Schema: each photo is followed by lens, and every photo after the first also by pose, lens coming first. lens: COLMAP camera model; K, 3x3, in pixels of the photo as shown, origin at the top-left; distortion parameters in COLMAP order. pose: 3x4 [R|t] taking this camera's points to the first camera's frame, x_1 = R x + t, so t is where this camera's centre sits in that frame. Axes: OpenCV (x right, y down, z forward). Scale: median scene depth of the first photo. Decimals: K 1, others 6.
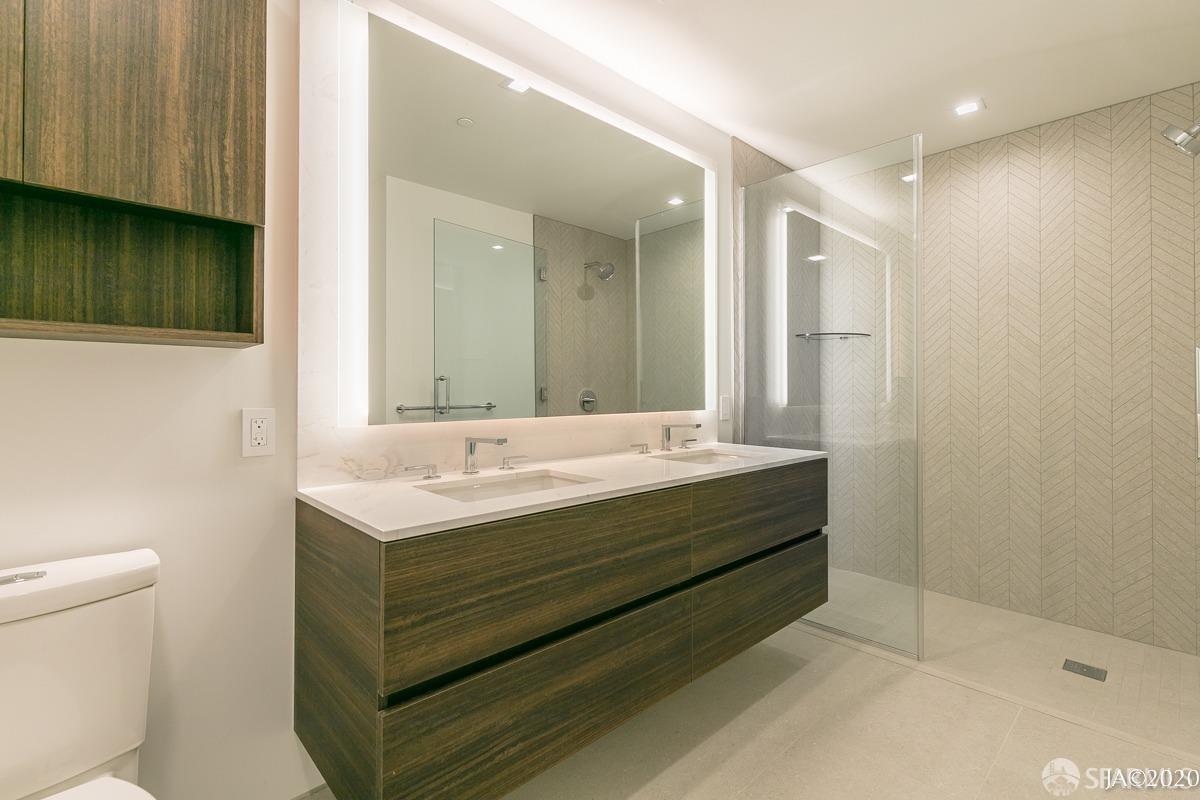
lens RADIAL K [[559.5, 0, 597.9], [0, 559.5, 393.3], [0, 0, 1]] dist [0.008547, -0.001950]
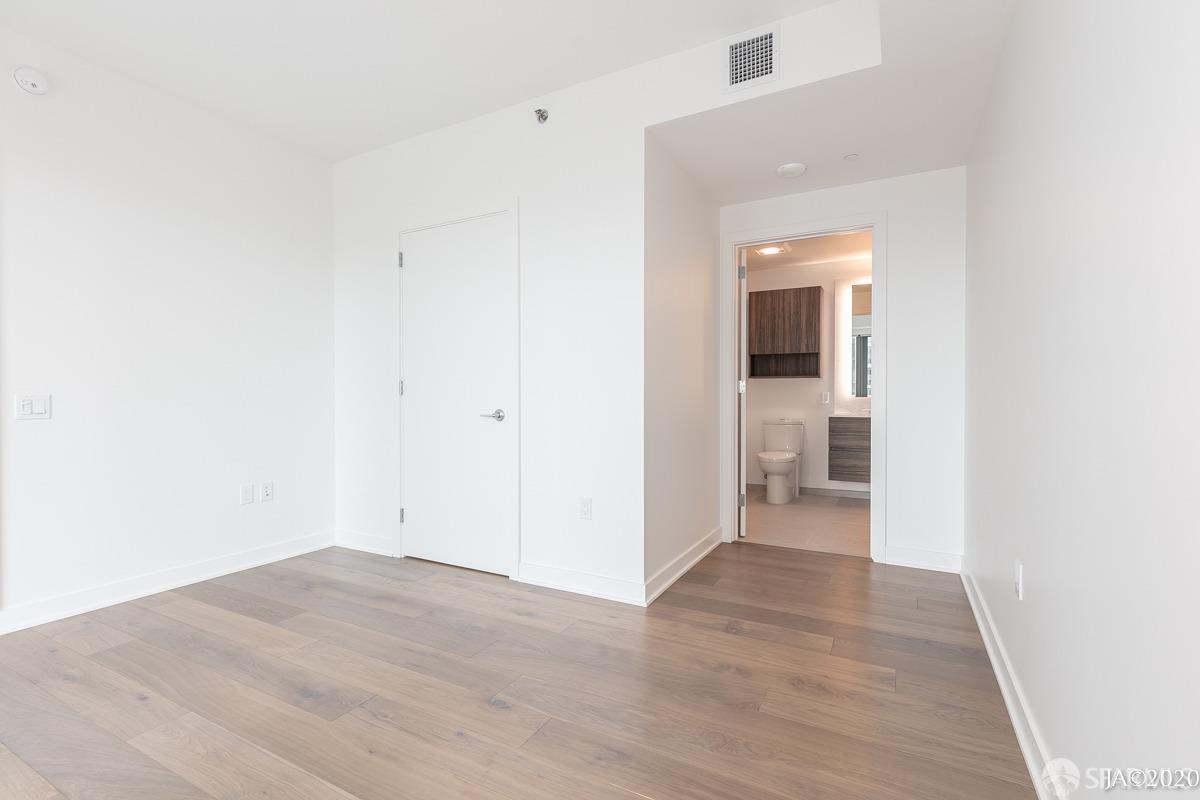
lens RADIAL K [[559.5, 0, 598.0], [0, 559.5, 397.5], [0, 0, 1]] dist [0.008547, -0.001950]
pose [[0.309944, 0.000657, -0.950755, 3.417160], [0.007474, 0.999967, 0.003127, 0.048191], [0.950725, -0.008075, 0.309929, -2.308294]]
